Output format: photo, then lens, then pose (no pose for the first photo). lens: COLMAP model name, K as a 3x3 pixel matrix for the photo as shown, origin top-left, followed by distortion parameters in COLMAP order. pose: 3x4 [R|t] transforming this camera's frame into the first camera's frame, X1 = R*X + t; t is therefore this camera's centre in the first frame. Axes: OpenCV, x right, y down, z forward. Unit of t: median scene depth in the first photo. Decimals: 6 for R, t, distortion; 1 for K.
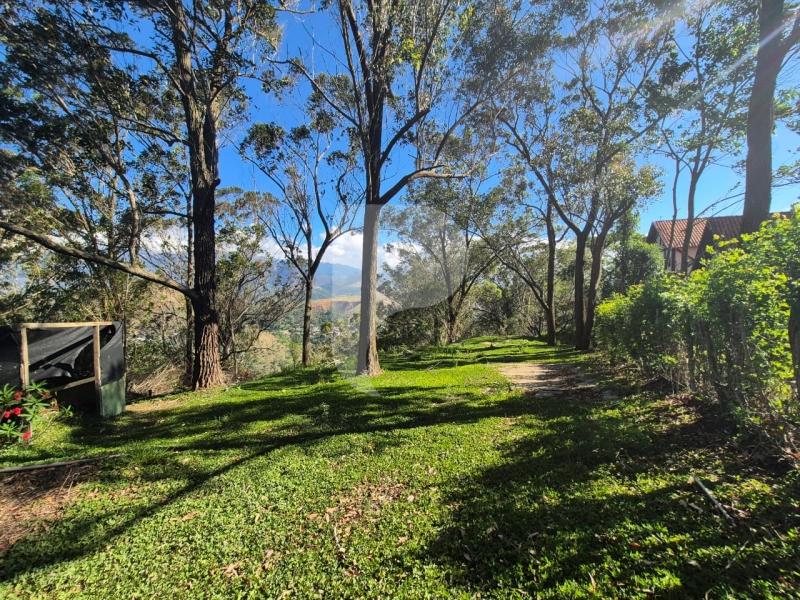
lens RADIAL K [[533.1, 0, 401.7], [0, 533.1, 286.5], [0, 0, 1]] dist [-0.003752, -0.001682]
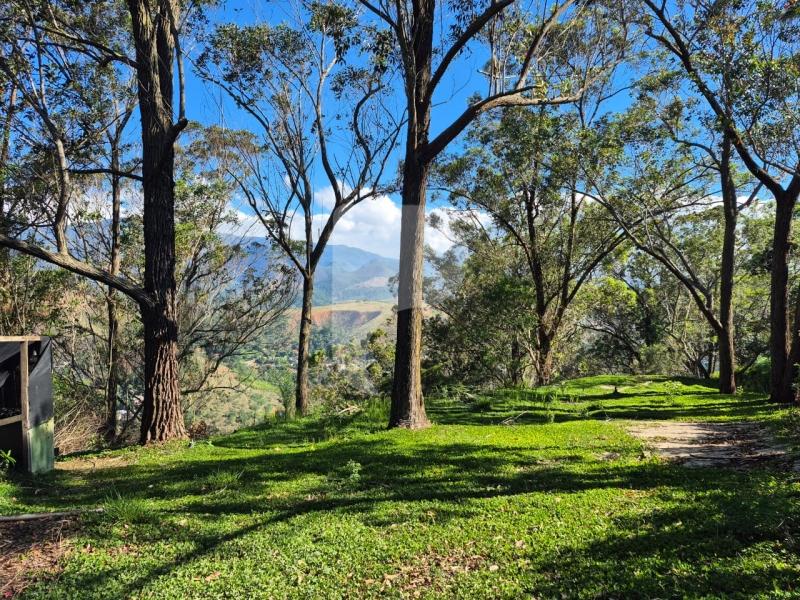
lens RADIAL K [[703.2, 0, 400.0], [0, 703.2, 300.0], [0, 0, 1]] dist [0.136151, -0.240992]
pose [[0.993337, 0.009580, -0.114849, 0.024774], [-0.007948, 0.999861, 0.014658, 0.003663], [0.114974, -0.013648, 0.993275, 0.204194]]
